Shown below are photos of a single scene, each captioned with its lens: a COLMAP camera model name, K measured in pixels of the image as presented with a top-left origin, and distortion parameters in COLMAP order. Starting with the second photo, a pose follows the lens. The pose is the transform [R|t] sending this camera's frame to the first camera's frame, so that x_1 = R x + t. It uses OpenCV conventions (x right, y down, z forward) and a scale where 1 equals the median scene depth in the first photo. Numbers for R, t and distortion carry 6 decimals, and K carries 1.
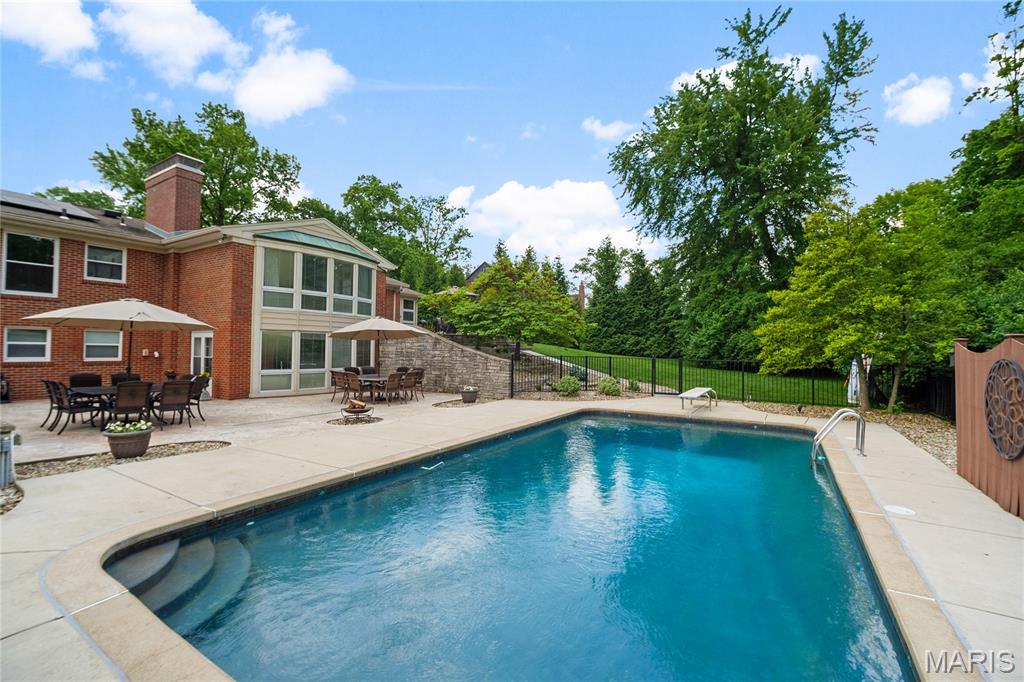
lens RADIAL K [[446.1, 0, 515.2], [0, 446.1, 340.2], [0, 0, 1]] dist [-0.011843, -0.000789]
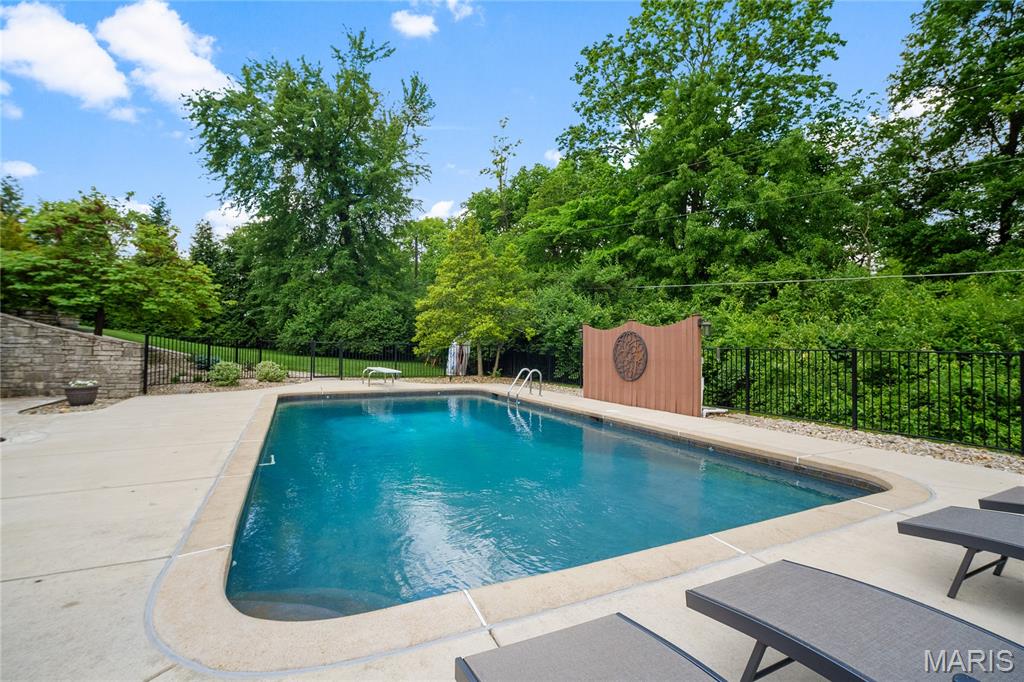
lens RADIAL K [[445.6, 0, 519.1], [0, 445.6, 336.7], [0, 0, 1]] dist [-0.010979, -0.000527]
pose [[0.547016, 0.015301, 0.836983, -0.163243], [-0.021075, 0.999768, -0.004503, 0.015831], [-0.836857, -0.015176, 0.547211, 0.057775]]
